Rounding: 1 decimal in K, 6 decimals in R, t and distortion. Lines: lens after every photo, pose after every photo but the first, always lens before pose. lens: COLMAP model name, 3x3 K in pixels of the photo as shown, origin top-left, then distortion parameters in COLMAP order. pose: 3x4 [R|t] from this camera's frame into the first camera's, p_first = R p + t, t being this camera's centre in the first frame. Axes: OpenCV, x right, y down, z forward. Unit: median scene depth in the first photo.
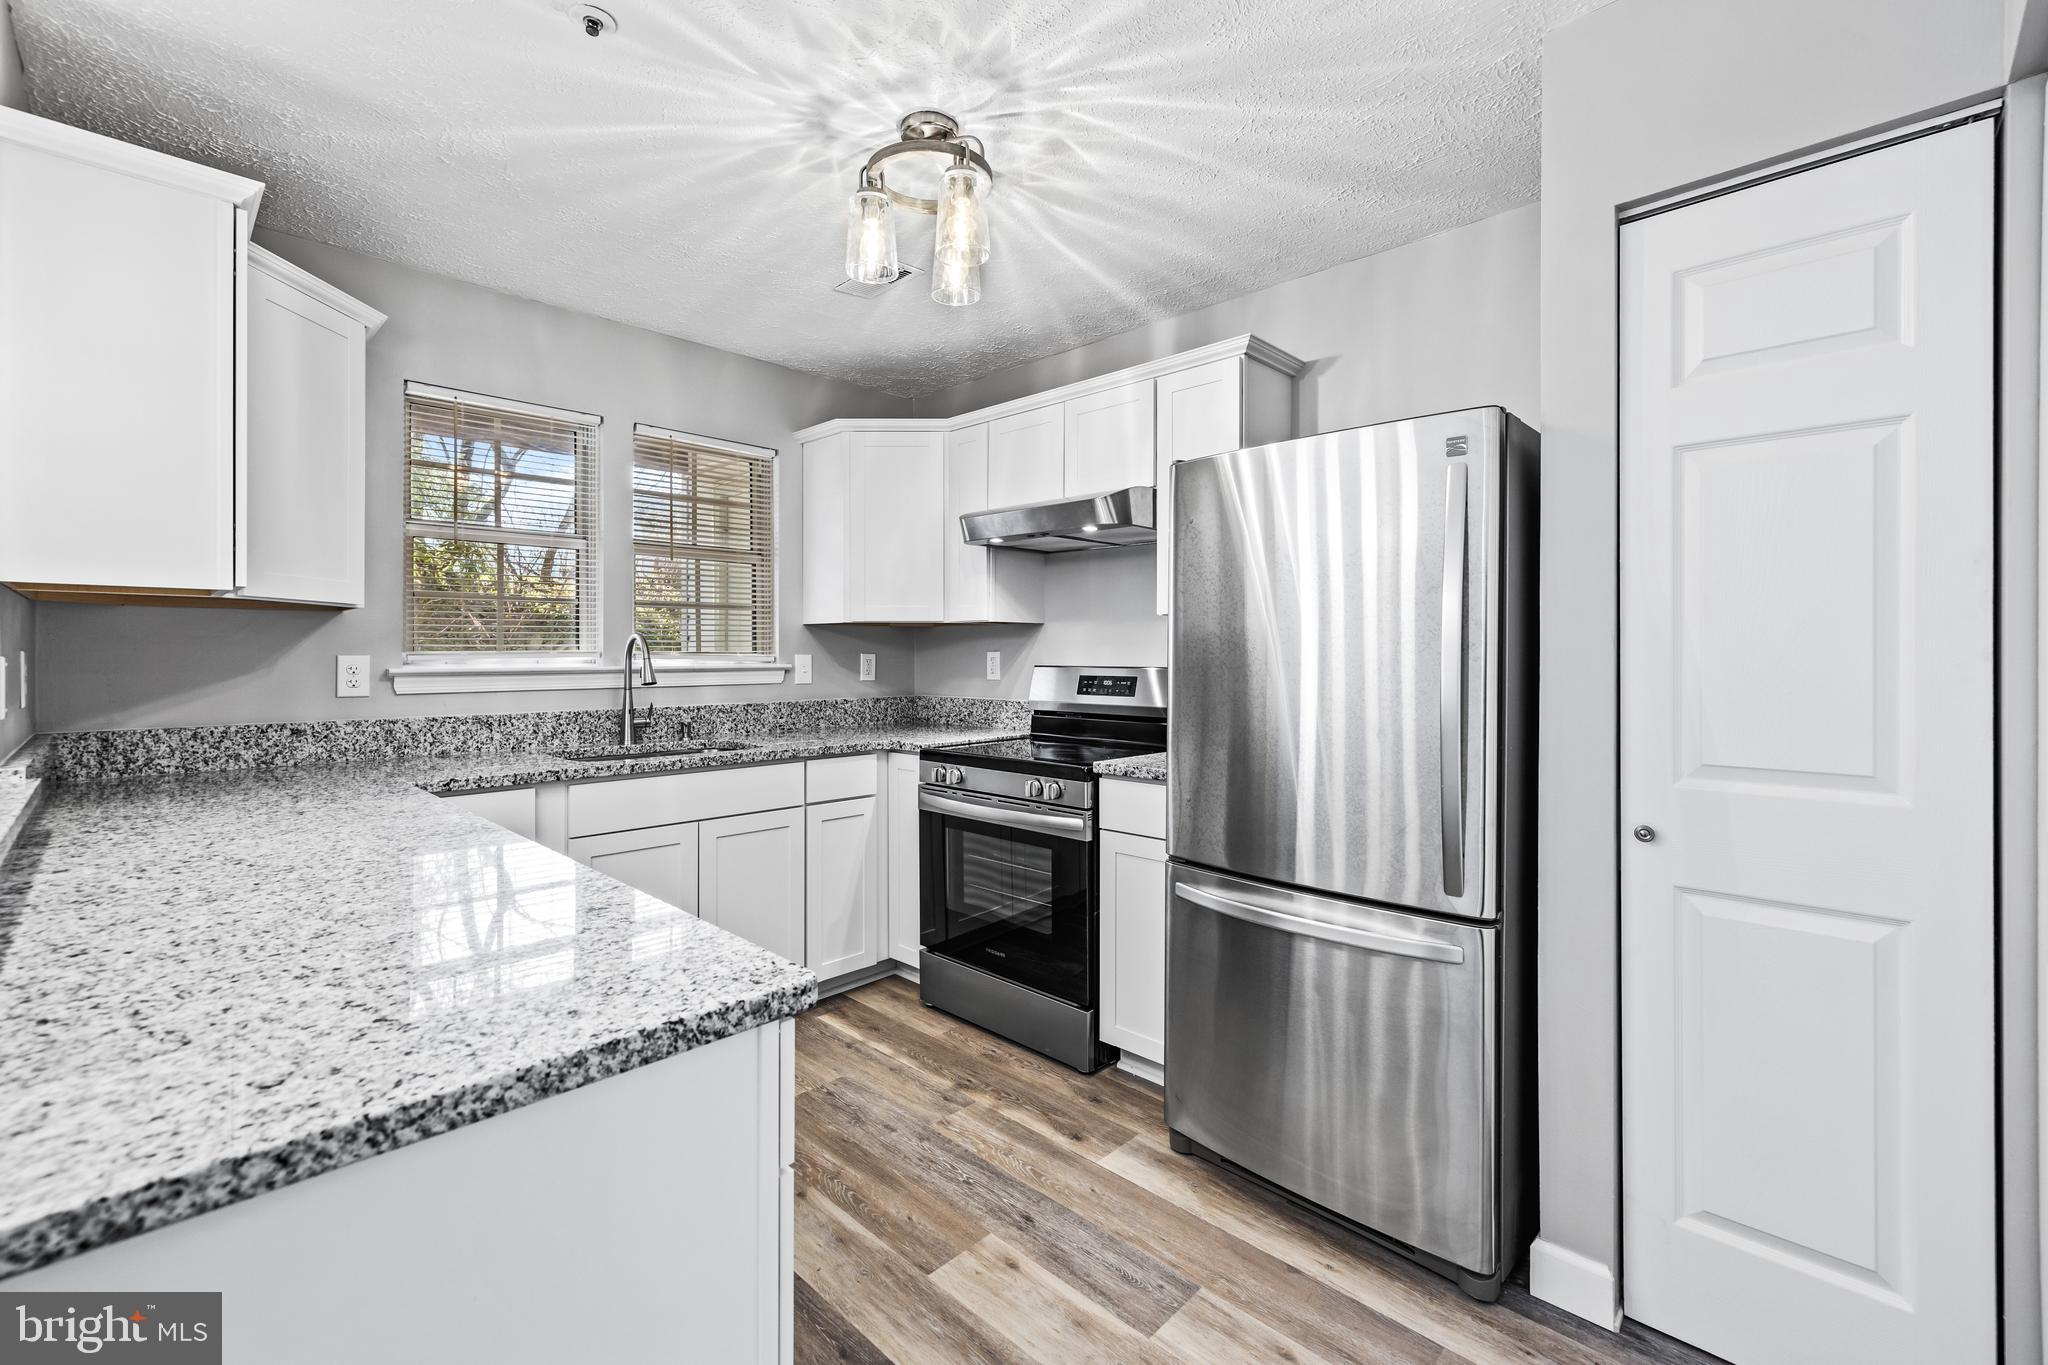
lens RADIAL K [[867.2, 0, 997.7], [0, 867.2, 655.4], [0, 0, 1]] dist [0.003381, 0.001083]
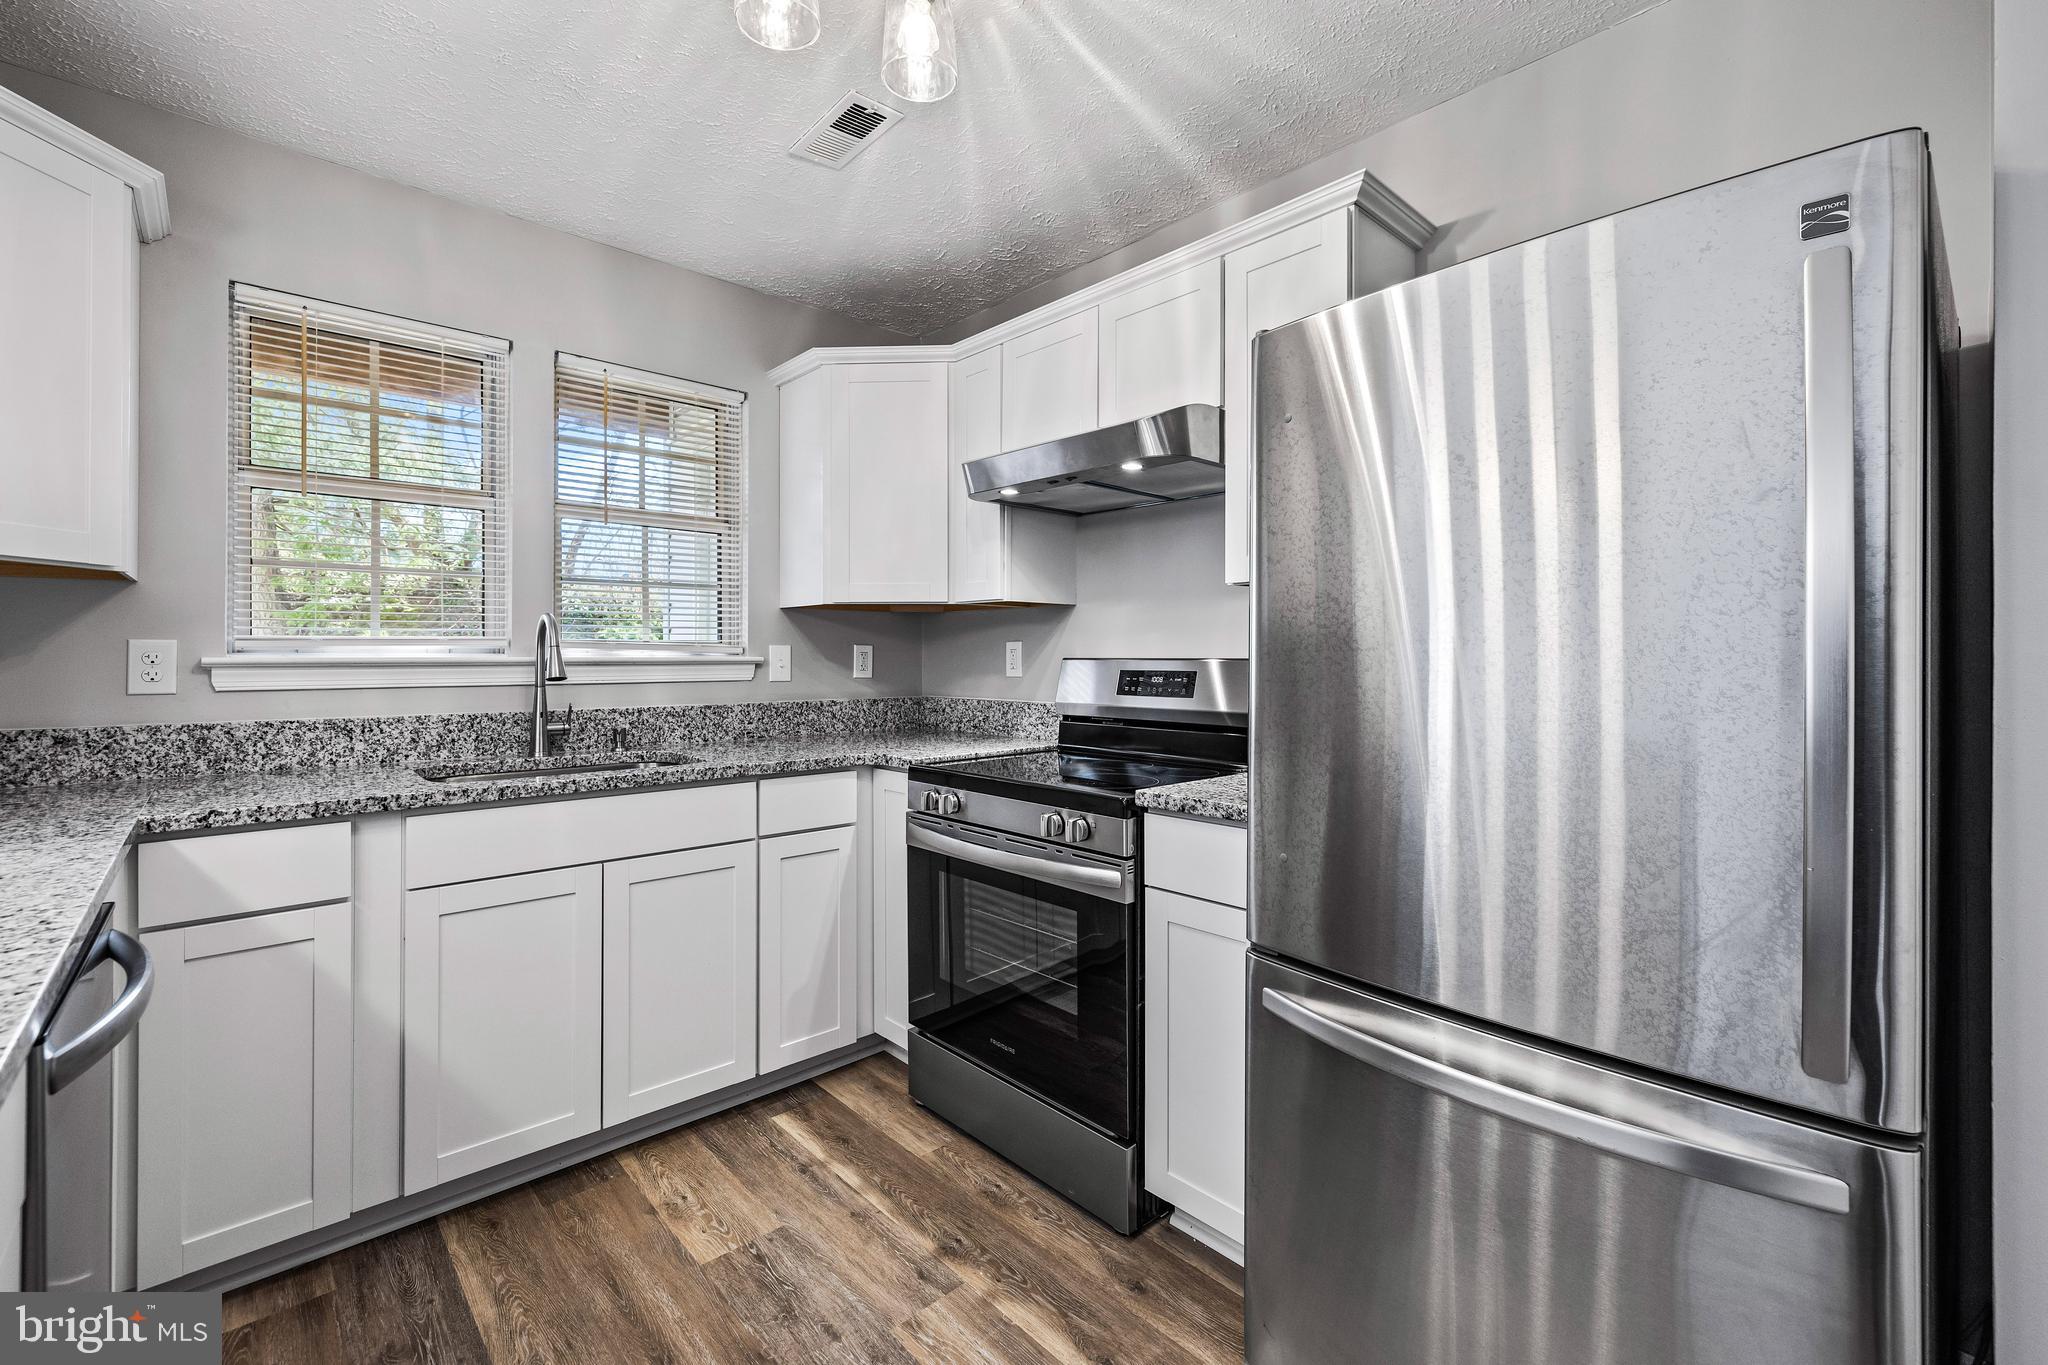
lens RADIAL K [[867.2, 0, 997.3], [0, 867.2, 654.3], [0, 0, 1]] dist [0.003381, 0.001083]
pose [[0.998184, -0.000252, -0.060246, 0.040704], [-0.000032, 0.999989, -0.004710, 0.016612], [0.060246, 0.004703, 0.998172, 0.291793]]
